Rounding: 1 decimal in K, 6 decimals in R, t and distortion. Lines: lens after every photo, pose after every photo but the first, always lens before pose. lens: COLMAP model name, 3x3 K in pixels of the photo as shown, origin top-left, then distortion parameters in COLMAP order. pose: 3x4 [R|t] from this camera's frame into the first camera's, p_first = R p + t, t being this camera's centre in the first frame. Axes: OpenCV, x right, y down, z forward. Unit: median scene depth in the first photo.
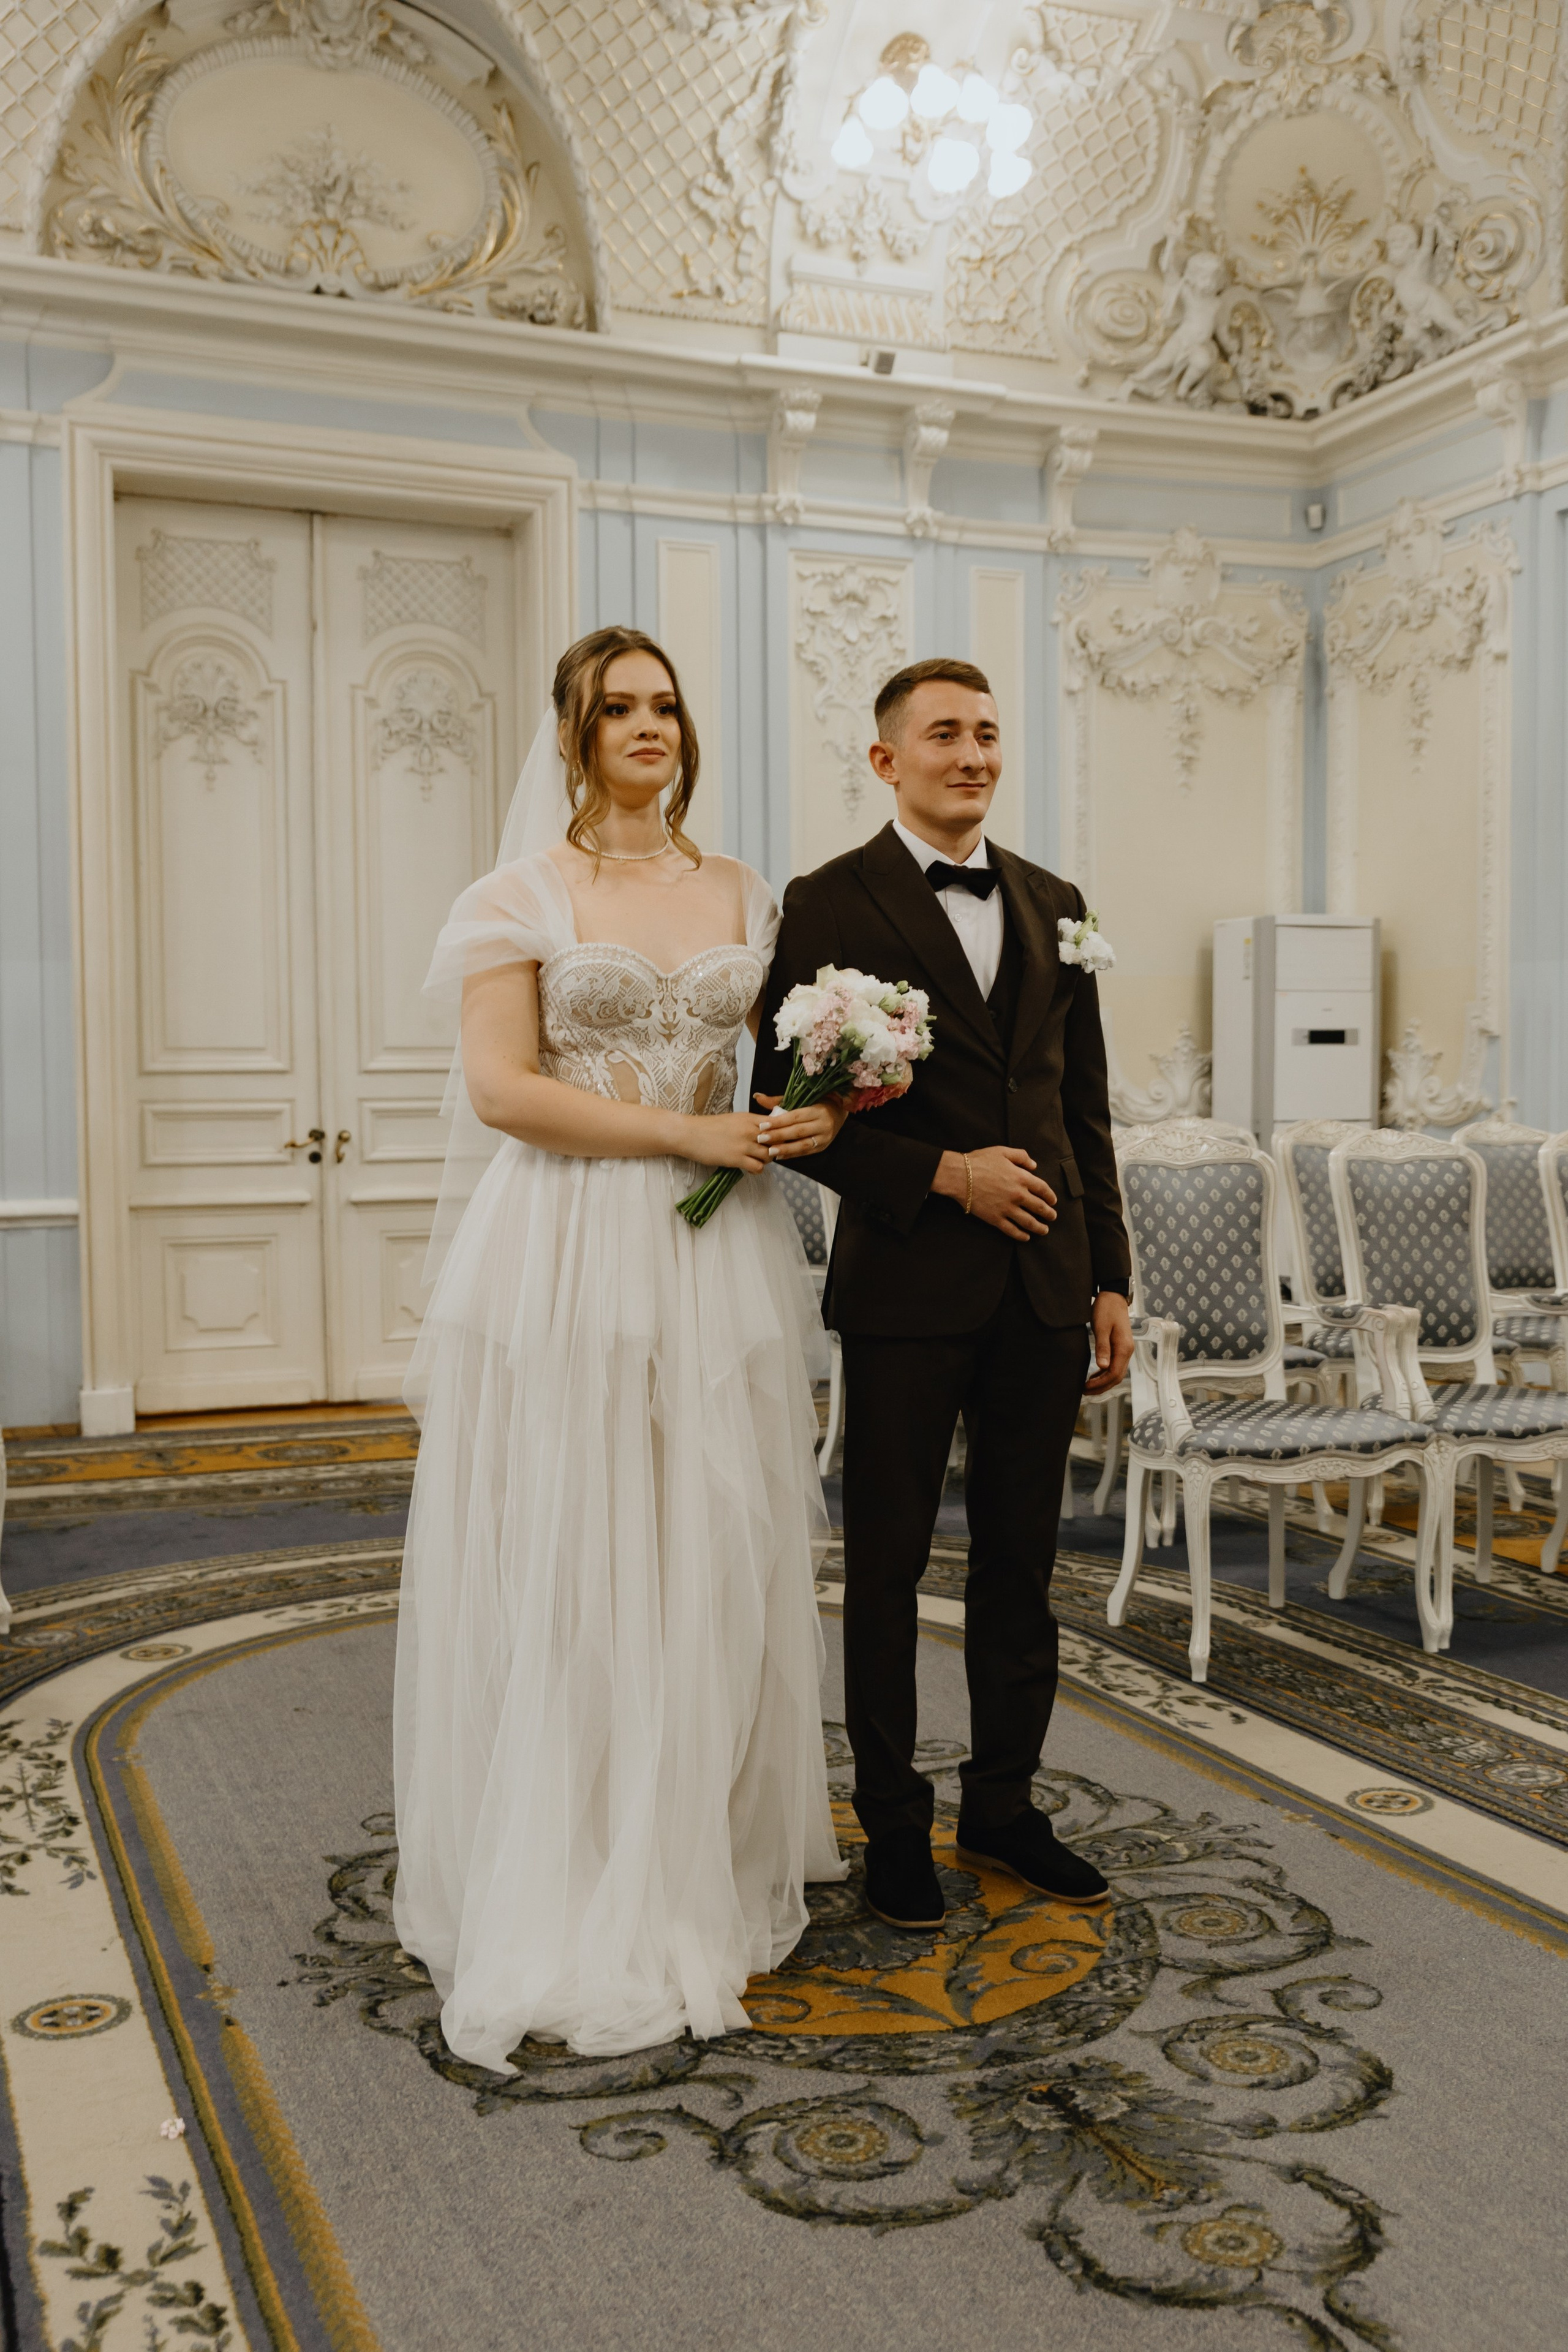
lens RADIAL K [[2156.6, 0, 784.0], [0, 2156.6, 1176.0], [0, 0, 1]] dist [0.002125, 0.006143]
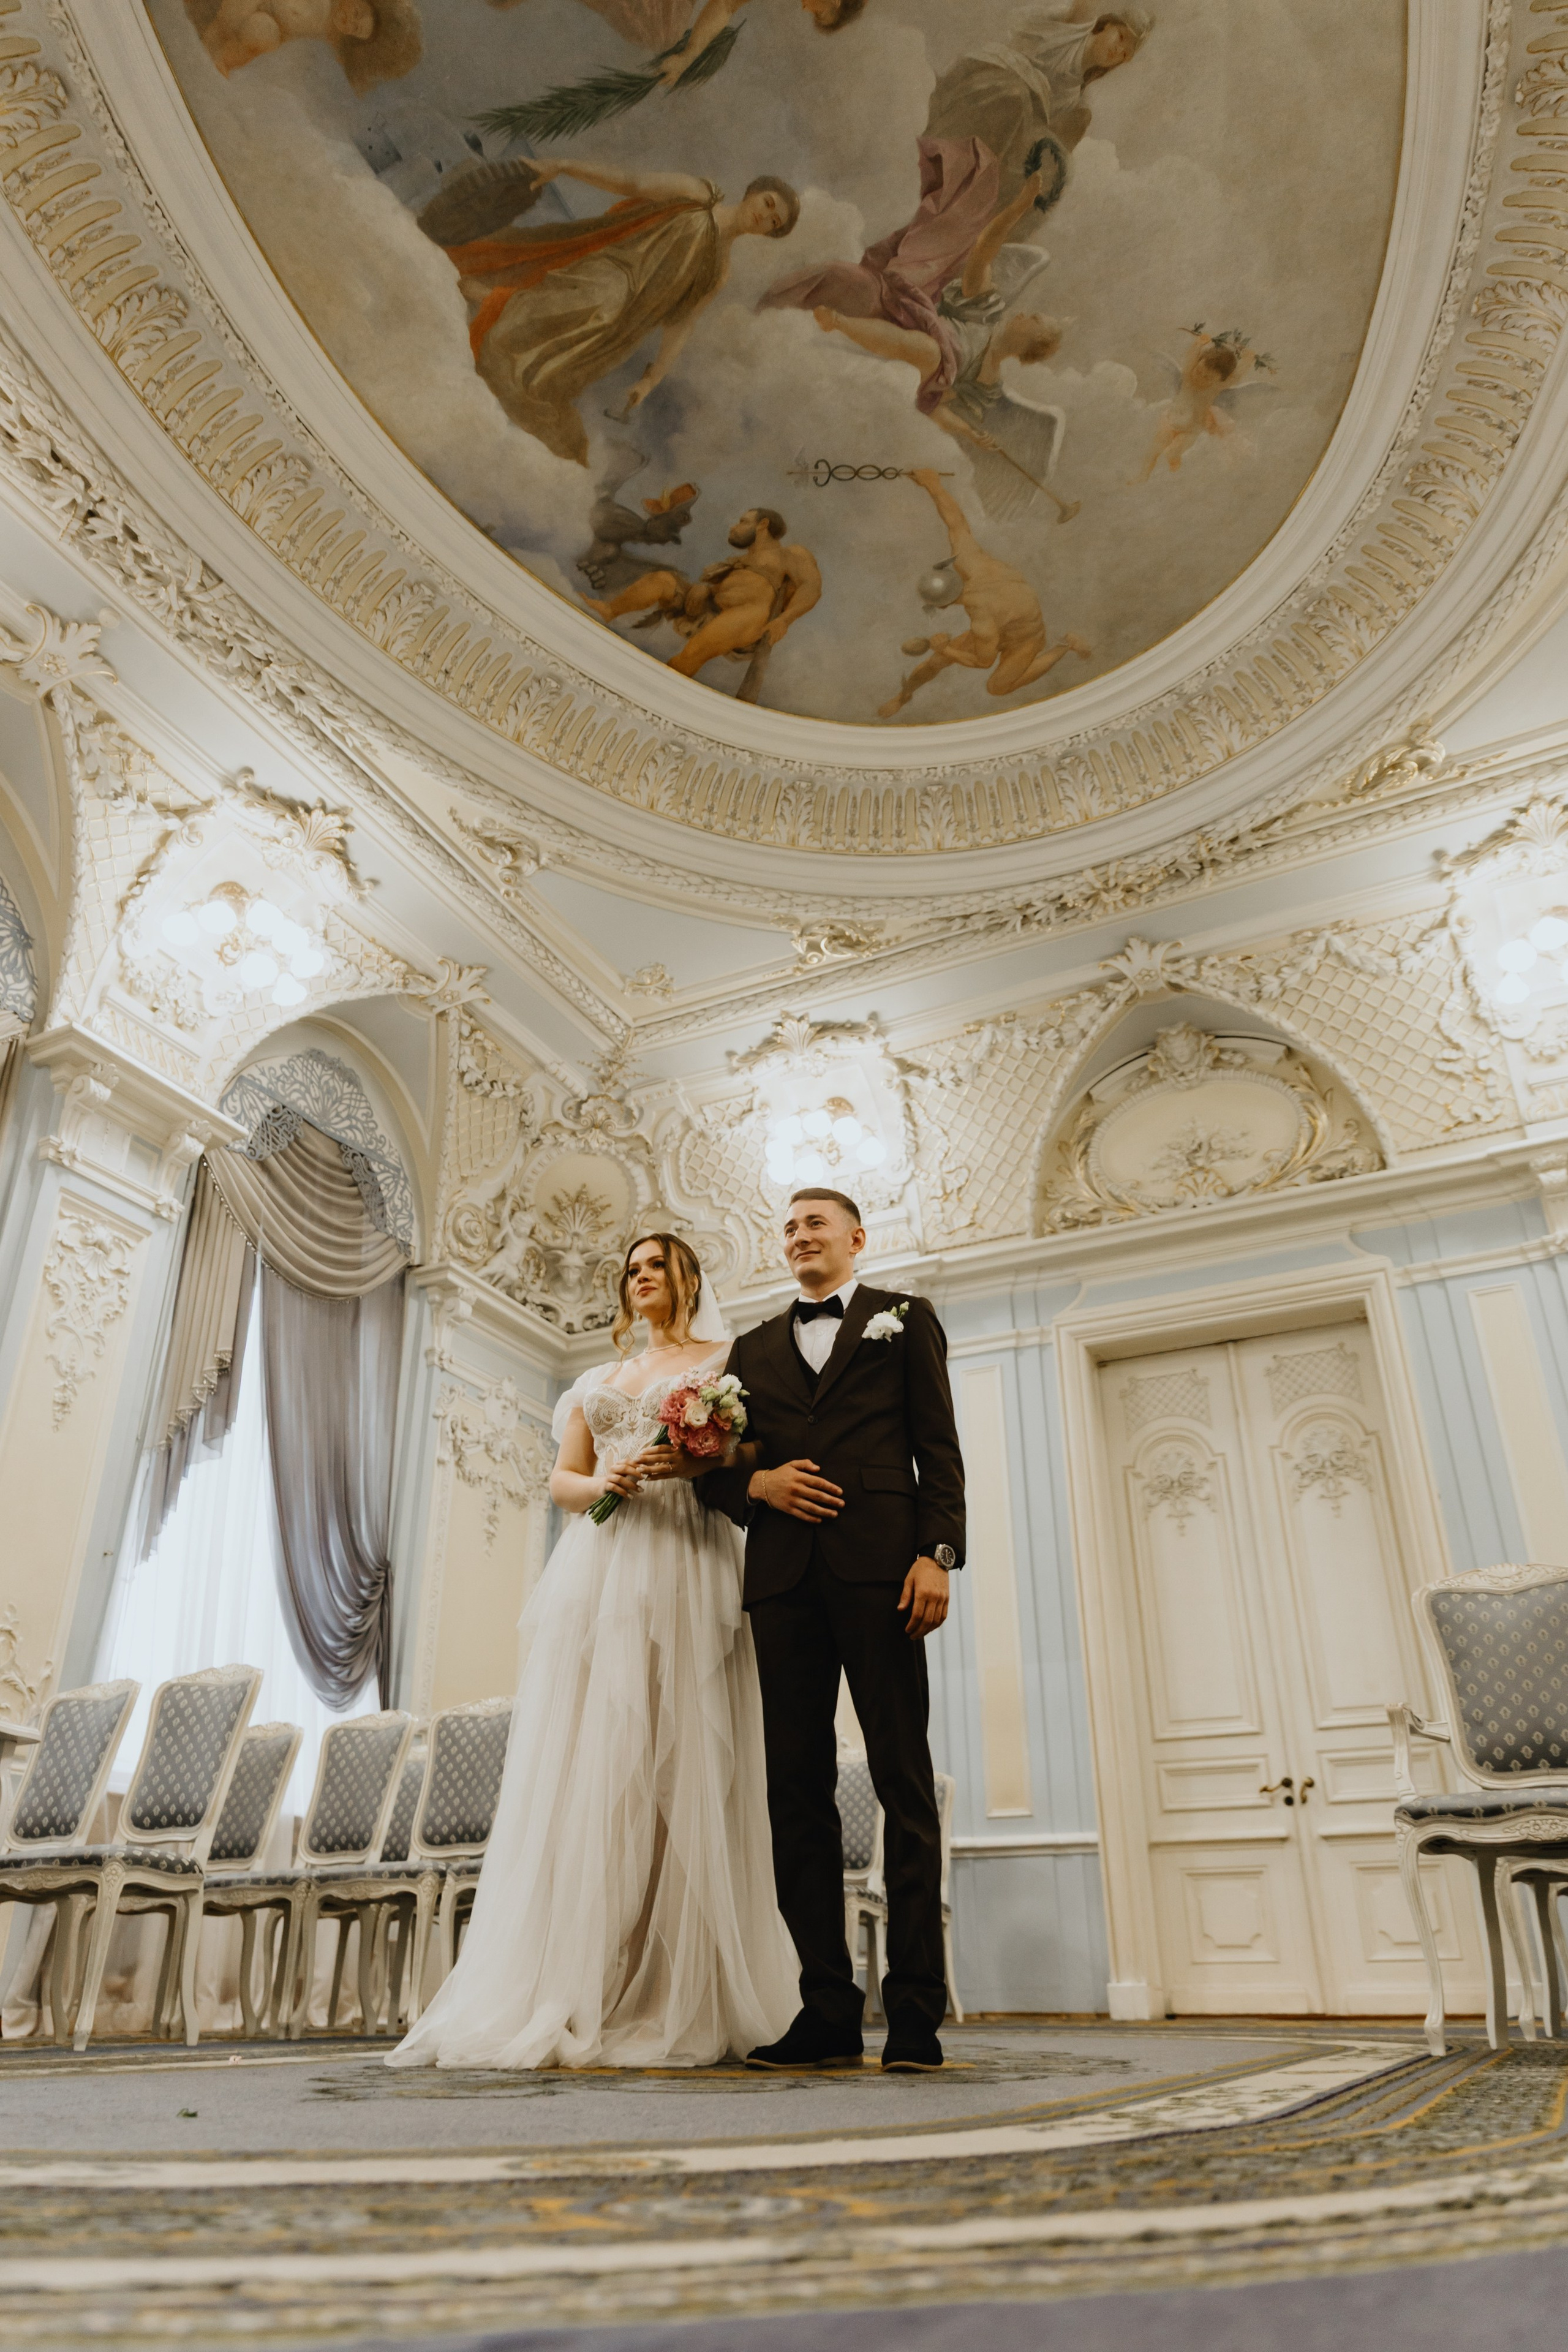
lens RADIAL K [[1543.1, 0, 784.0], [0, 1543.1, 1176.0], [0, 0, 1]] dist [-0.008233, 0.000182]
pose [[0.658187, -0.351629, -0.665693, 0.360915], [-0.031741, 0.870478, -0.491183, 0.140162], [0.752185, 0.344421, 0.561776, 0.132105]]
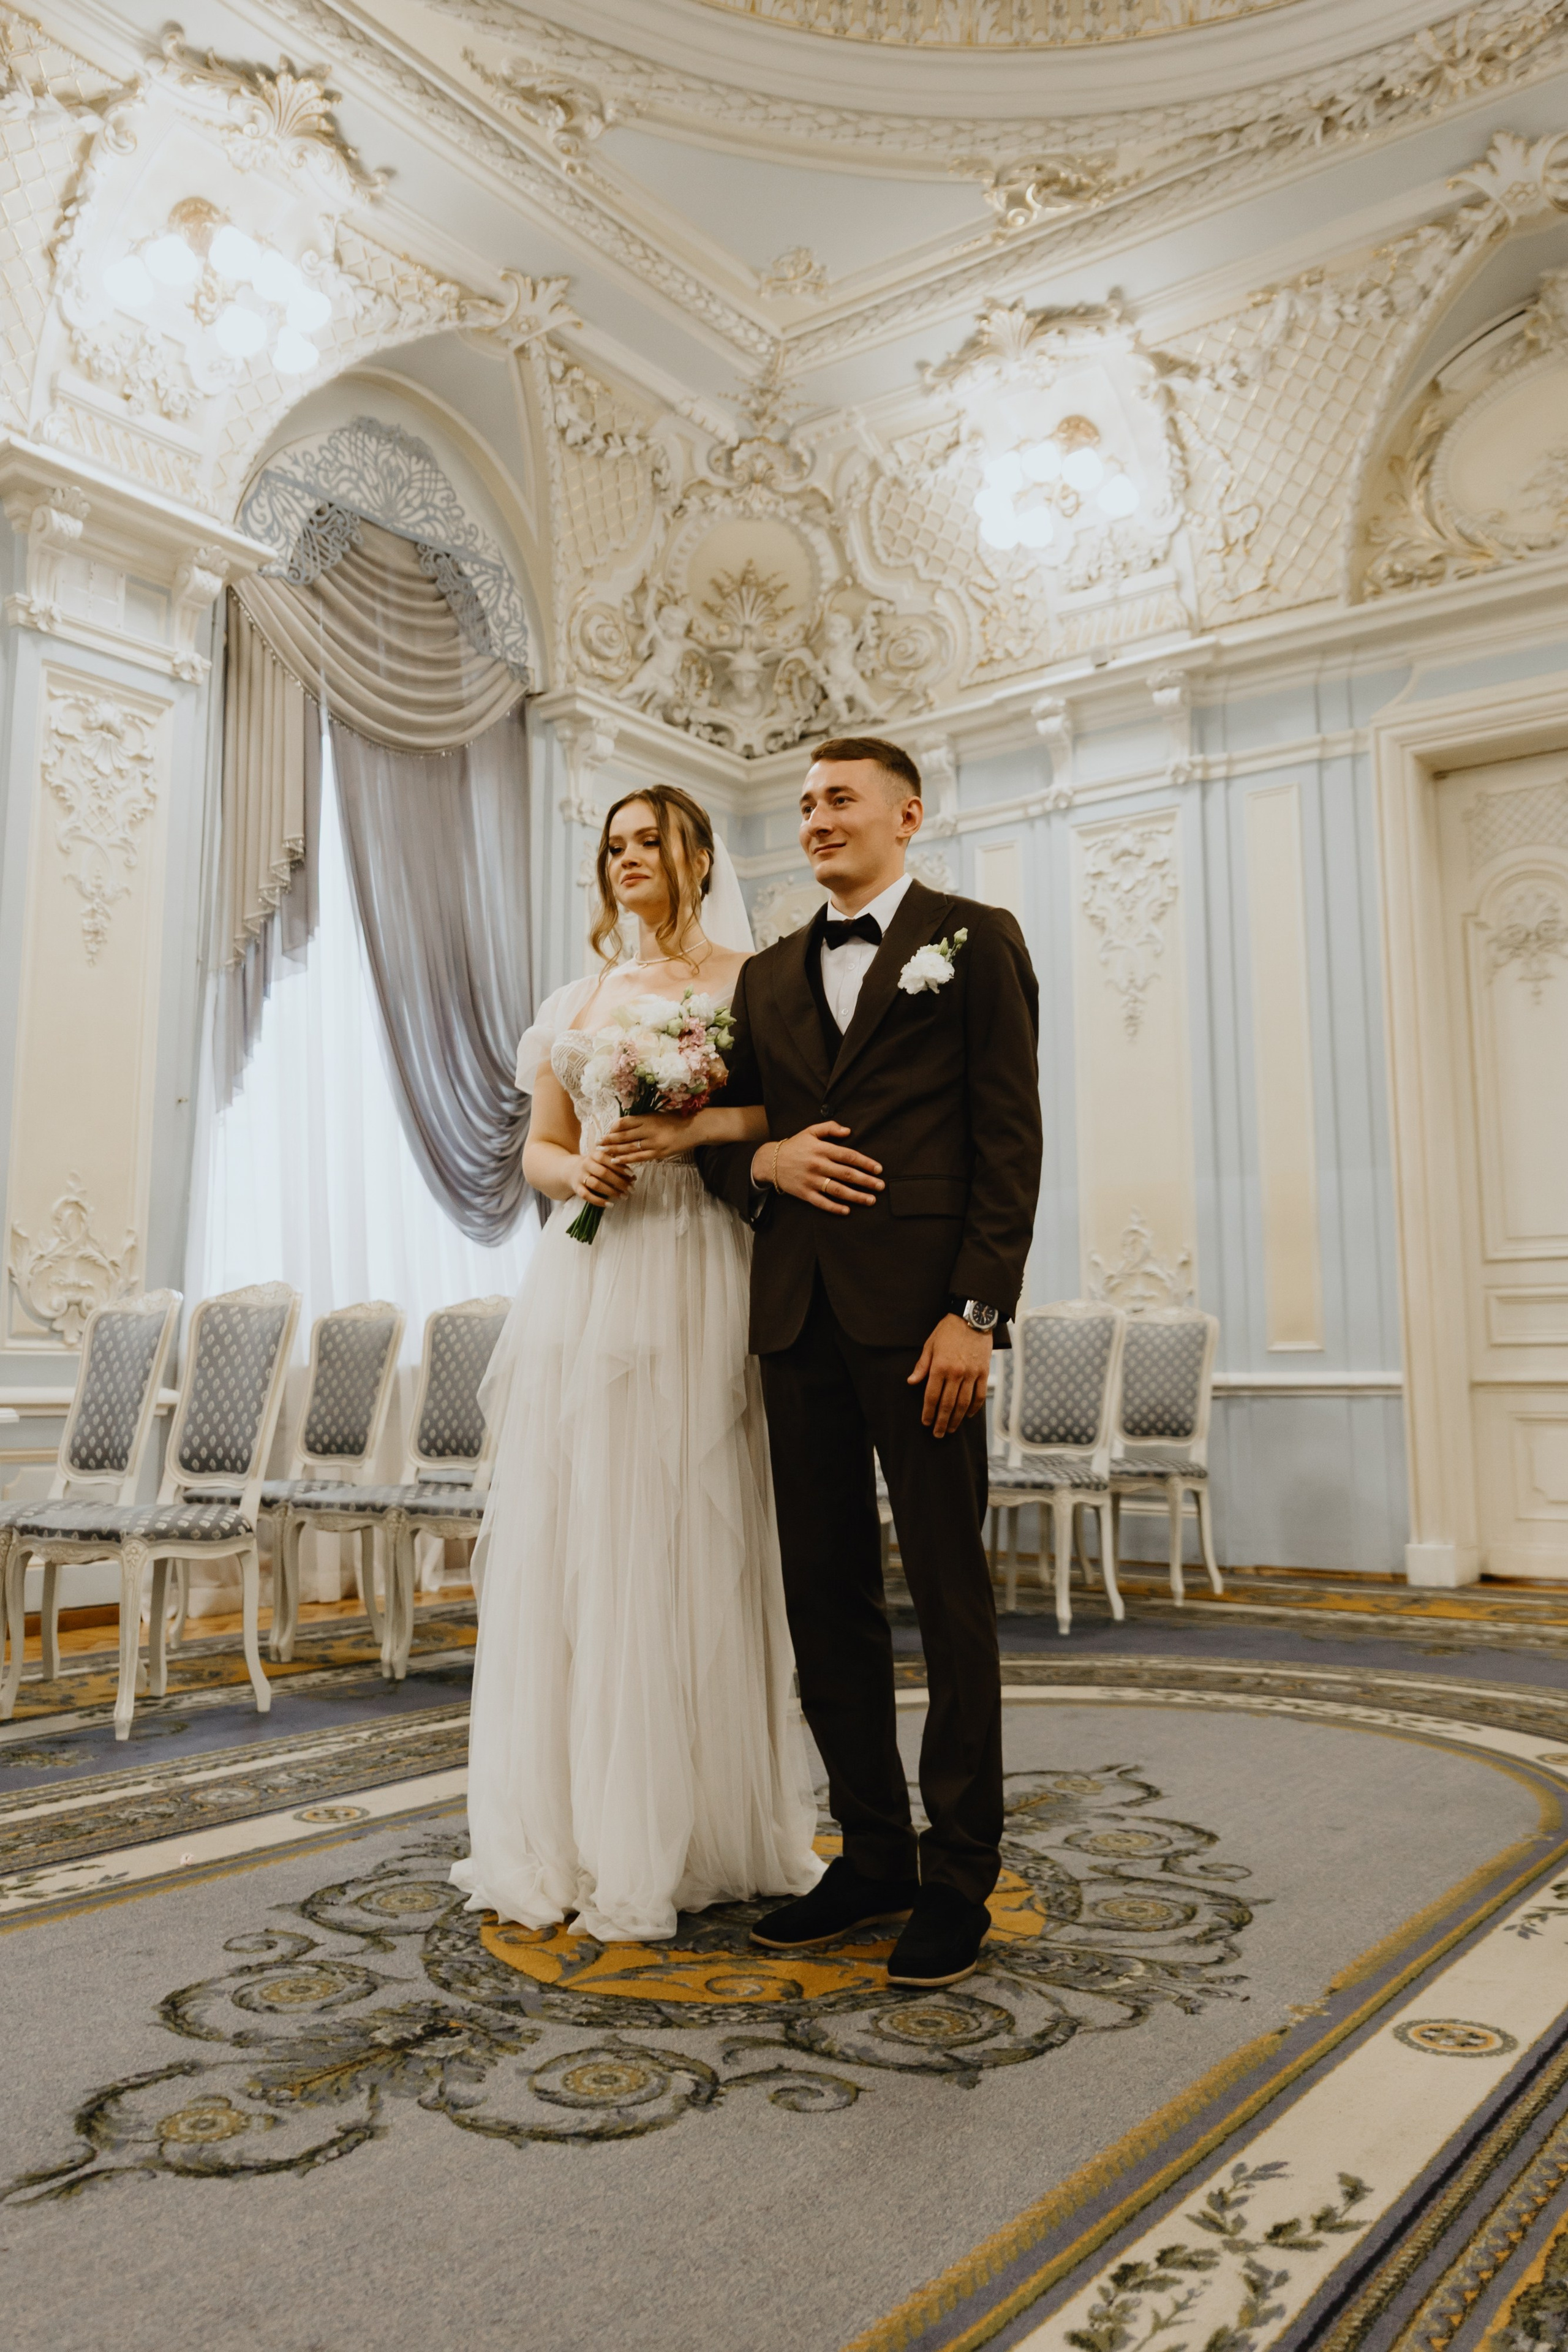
lens RADIAL K [[1853.0, 0, 833.4], [0, 1853.0, 1086.0], [0, 0, 1]] dist [-0.003058, 0.009527]
pose [[0.522509, -0.130678, -0.842560, 0.364570], [-0.033184, 0.984320, -0.173243, 0.042268], [0.851988, 0.118481, 0.509980, 0.224084]]
